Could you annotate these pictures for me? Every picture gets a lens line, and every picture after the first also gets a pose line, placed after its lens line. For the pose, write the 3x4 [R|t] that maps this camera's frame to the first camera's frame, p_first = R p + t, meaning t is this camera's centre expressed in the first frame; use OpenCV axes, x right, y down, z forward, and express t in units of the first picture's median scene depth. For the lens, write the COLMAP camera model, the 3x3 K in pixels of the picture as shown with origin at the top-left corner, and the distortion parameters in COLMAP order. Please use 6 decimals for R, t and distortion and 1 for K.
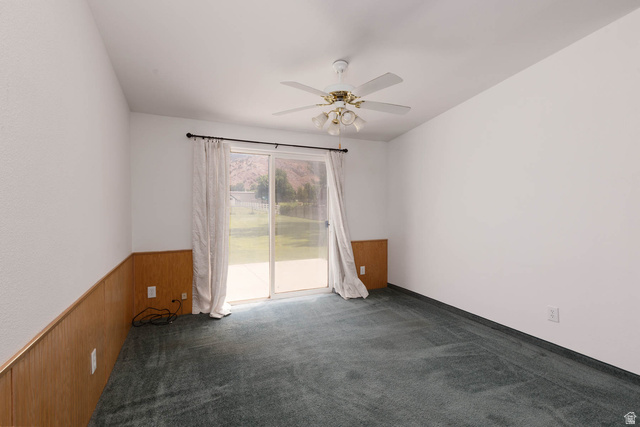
lens RADIAL K [[289.8, 0, 317.6], [0, 289.8, 210.8], [0, 0, 1]] dist [0.000859, -0.000462]
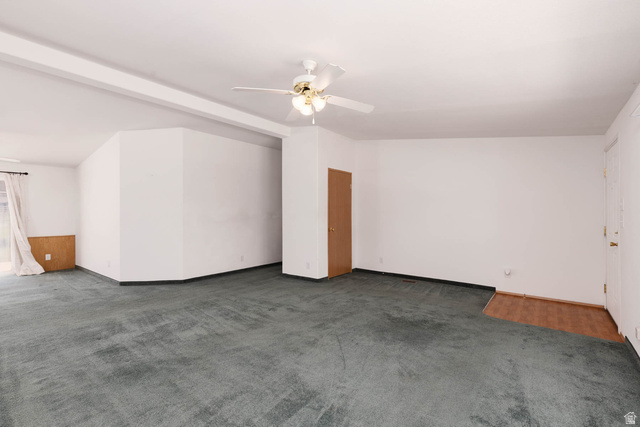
lens RADIAL K [[289.8, 0, 317.6], [0, 289.8, 210.8], [0, 0, 1]] dist [0.000859, -0.000462]
pose [[0.887339, -0.001837, 0.461113, 0.785423], [0.008482, 0.999888, -0.012341, 0.007062], [-0.461039, 0.014862, 0.887256, -1.029010]]
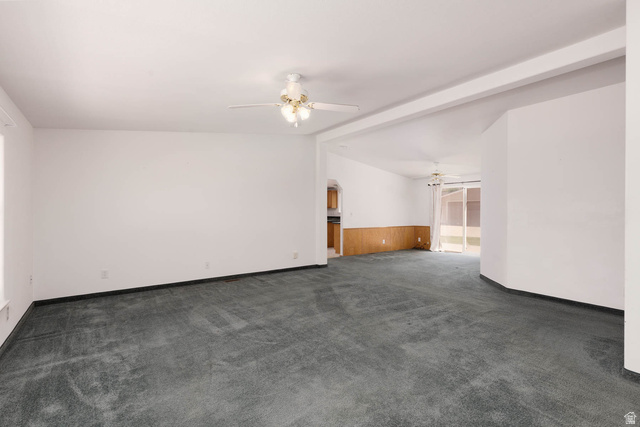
lens RADIAL K [[289.8, 0, 317.6], [0, 289.8, 210.8], [0, 0, 1]] dist [0.000859, -0.000462]
pose [[0.190975, -0.004469, -0.981585, 1.795850], [-0.014418, 0.999869, -0.007357, 0.019983], [0.981489, 0.015558, 0.190886, -0.492149]]
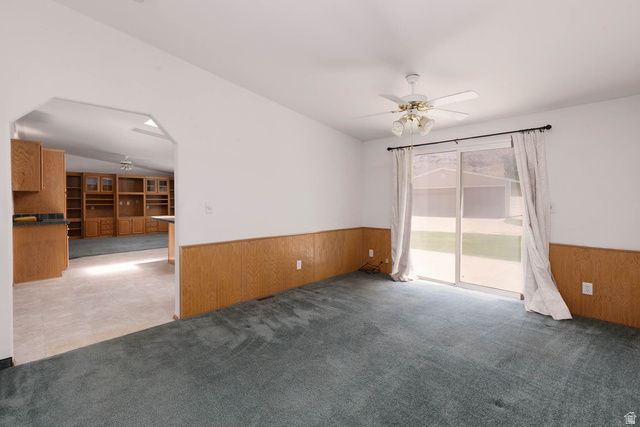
lens RADIAL K [[299.3, 0, 318.4], [0, 299.3, 204.2], [0, 0, 1]] dist [0.001374, 0.000097]
pose [[0.336904, 0.014192, -0.941432, 0.720829], [-0.012705, 0.999864, 0.010526, 0.000689], [0.941453, 0.008414, 0.337038, 0.153721]]
